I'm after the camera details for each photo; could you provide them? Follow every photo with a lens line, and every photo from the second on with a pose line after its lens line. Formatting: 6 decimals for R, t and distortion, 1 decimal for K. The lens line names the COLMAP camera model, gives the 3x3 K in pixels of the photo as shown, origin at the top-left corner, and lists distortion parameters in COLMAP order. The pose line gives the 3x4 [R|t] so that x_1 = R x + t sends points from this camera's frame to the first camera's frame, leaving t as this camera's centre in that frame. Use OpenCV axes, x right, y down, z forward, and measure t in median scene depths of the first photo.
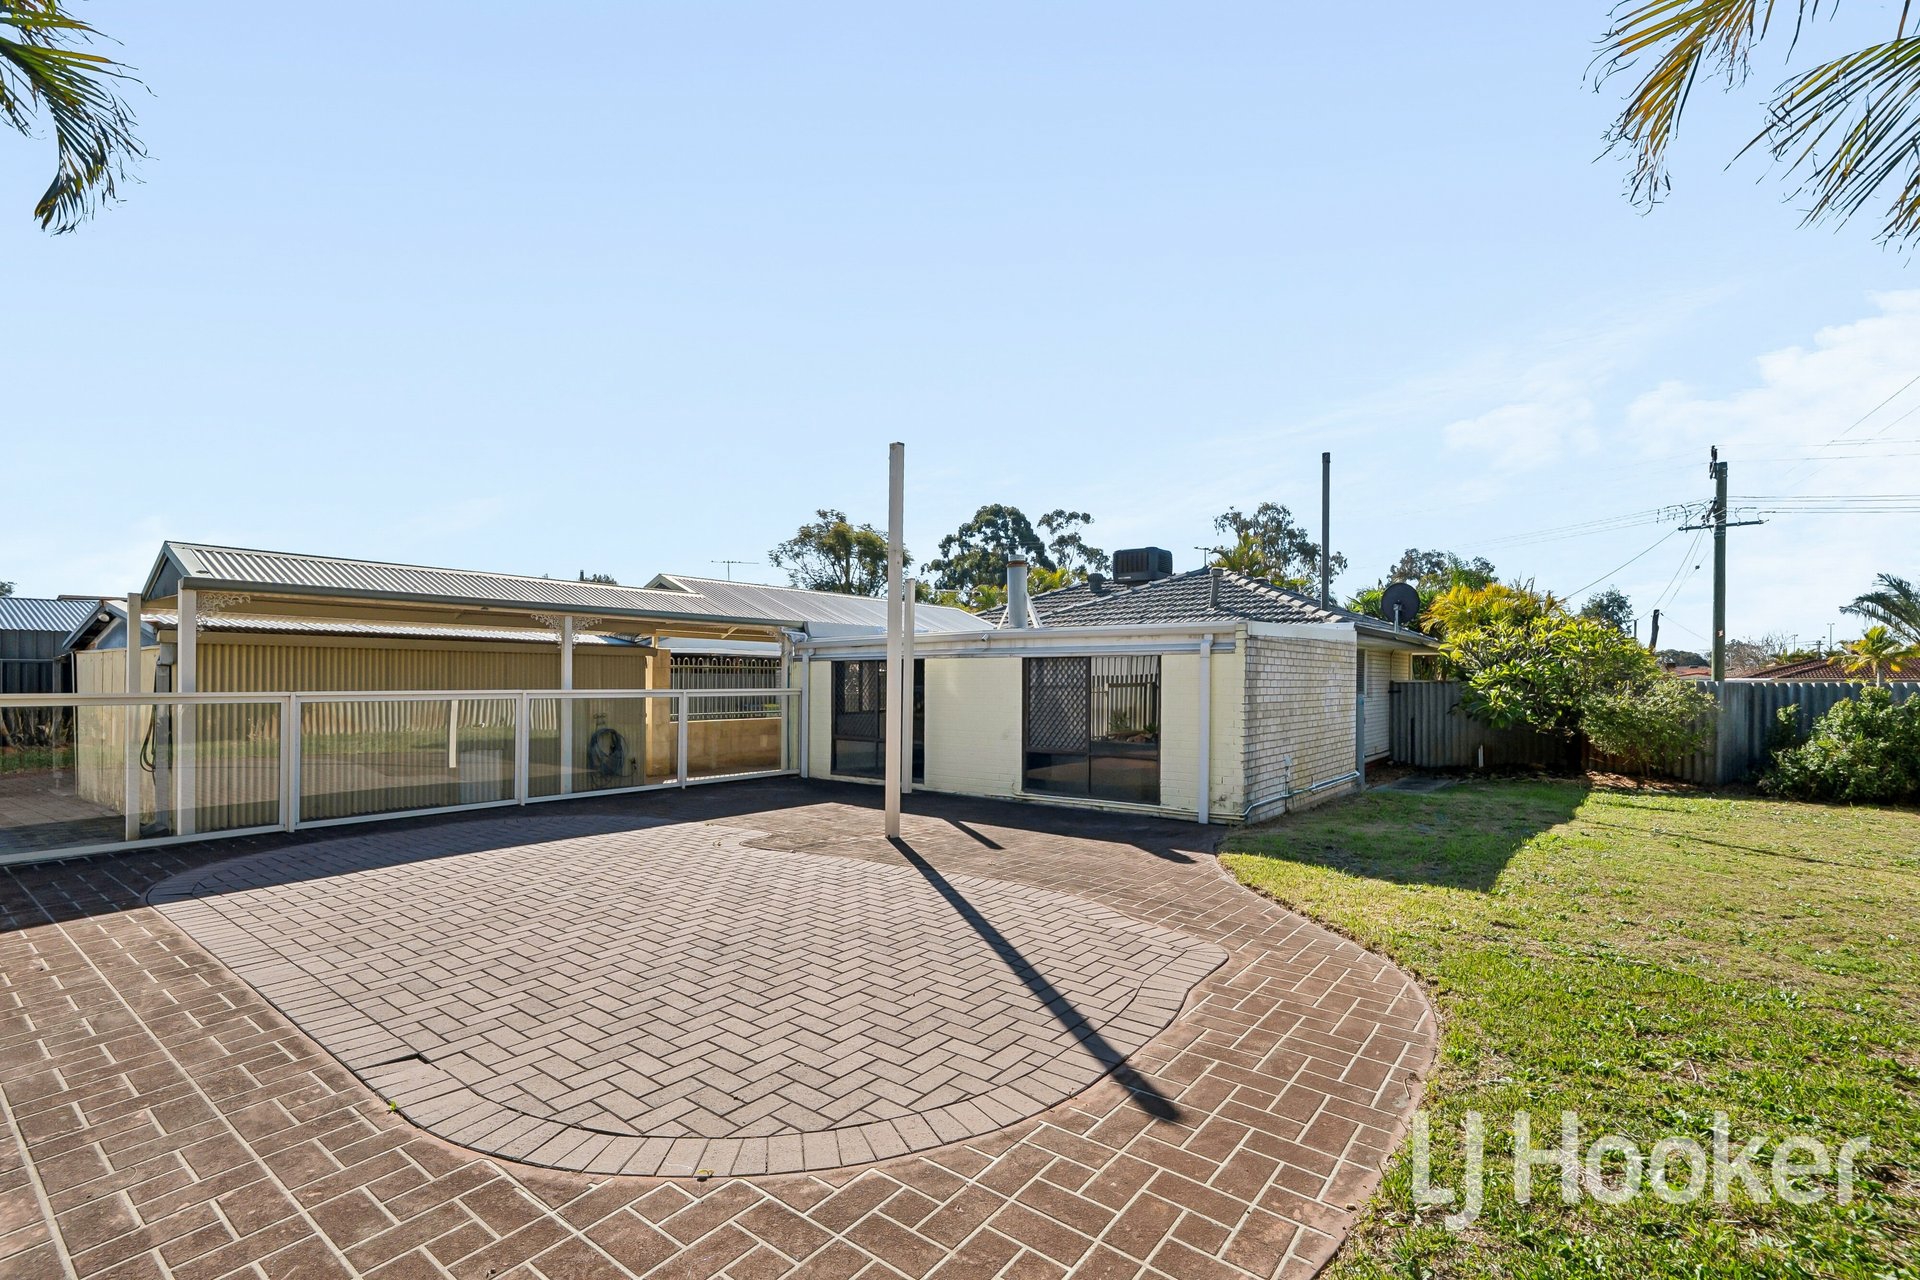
lens RADIAL K [[838.6, 0, 959.1], [0, 838.6, 674.1], [0, 0, 1]] dist [-0.012851, 0.000161]
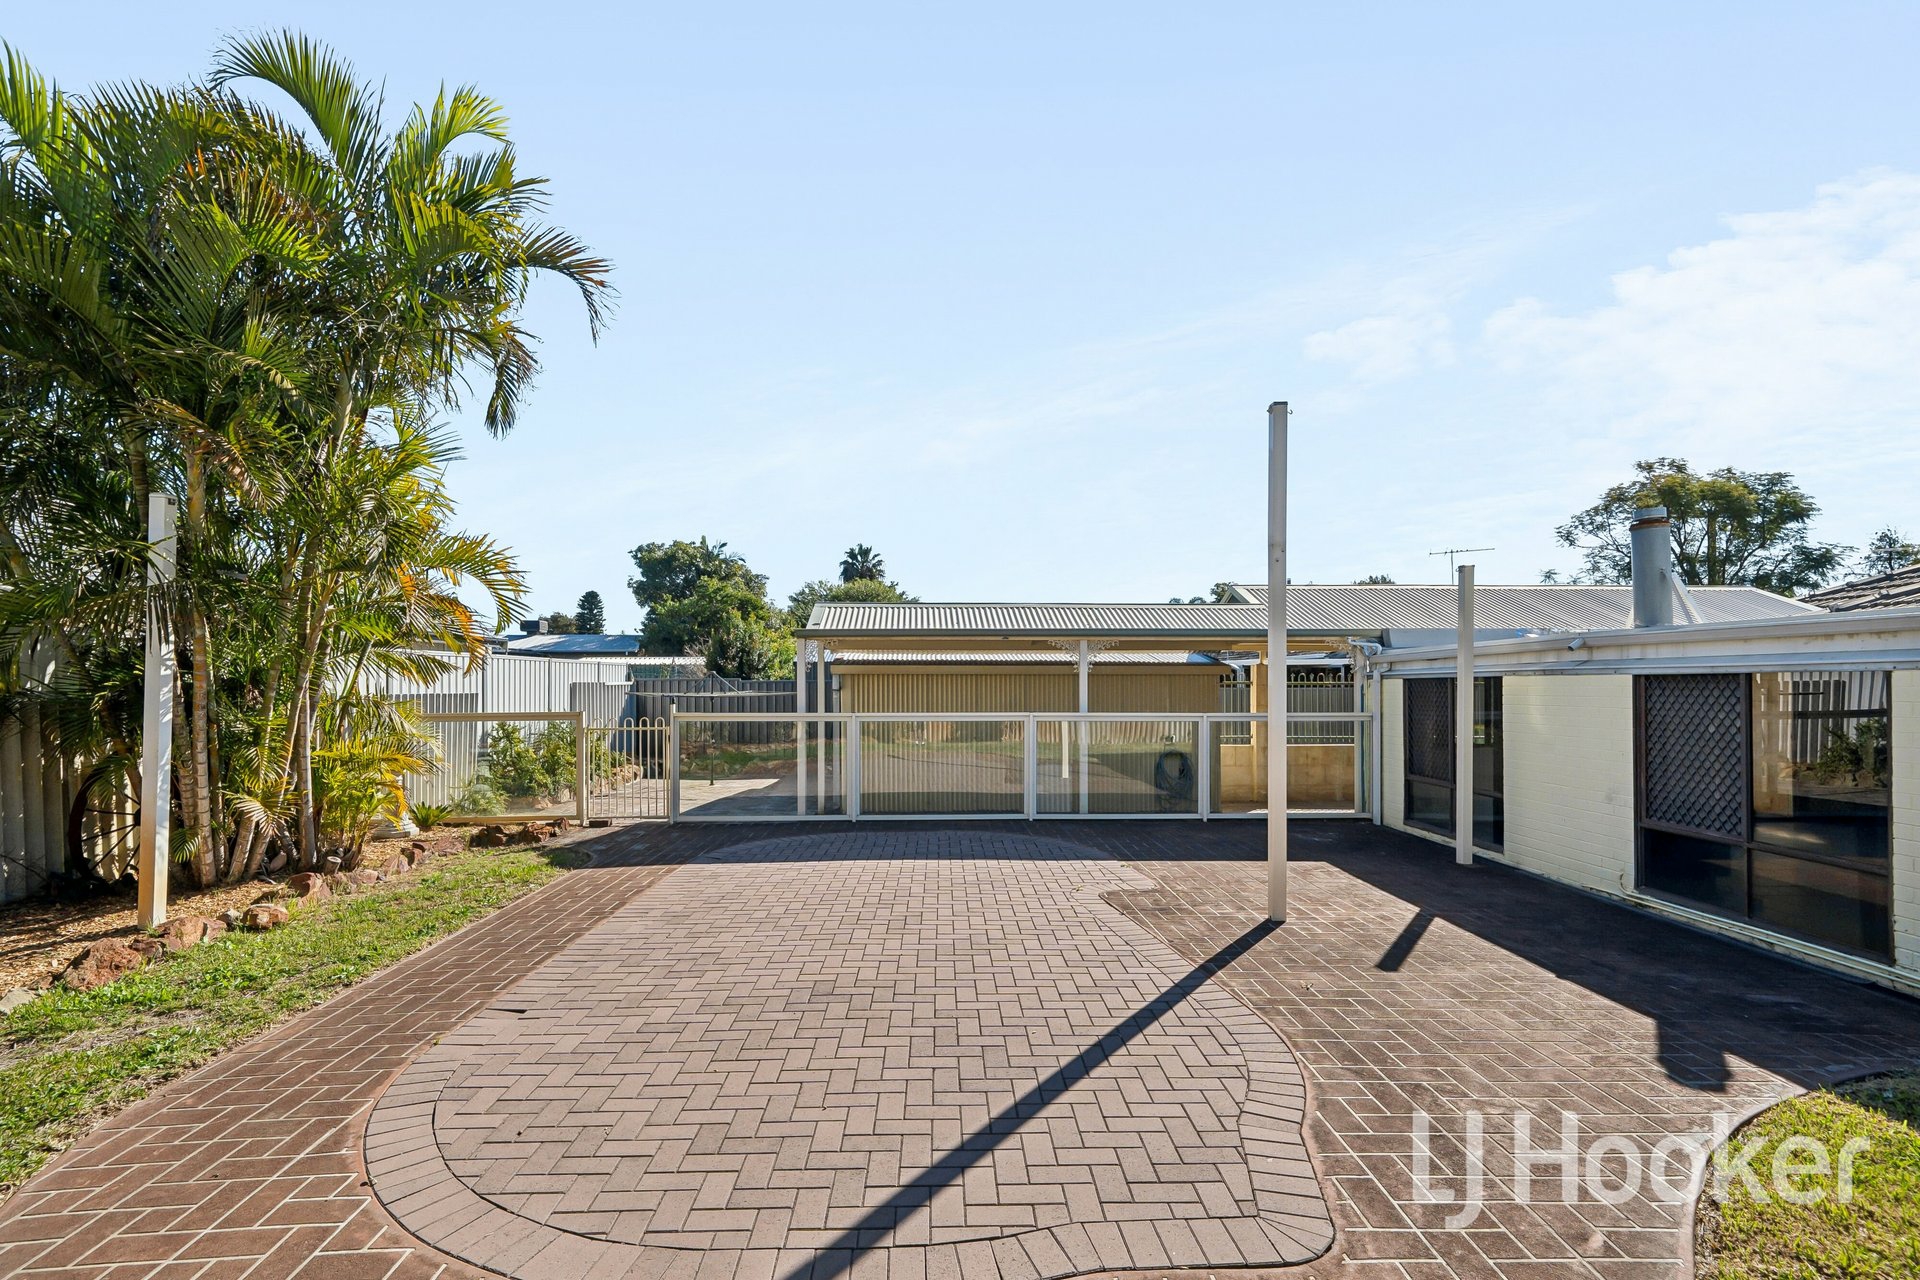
lens RADIAL K [[890.6, 0, 958.7], [0, 890.6, 686.9], [0, 0, 1]] dist [0.003613, 0.000588]
pose [[0.644941, 0.000893, -0.764232, 0.283812], [0.002973, 0.999989, 0.003678, -0.016276], [0.764226, -0.004644, 0.644931, 0.211191]]
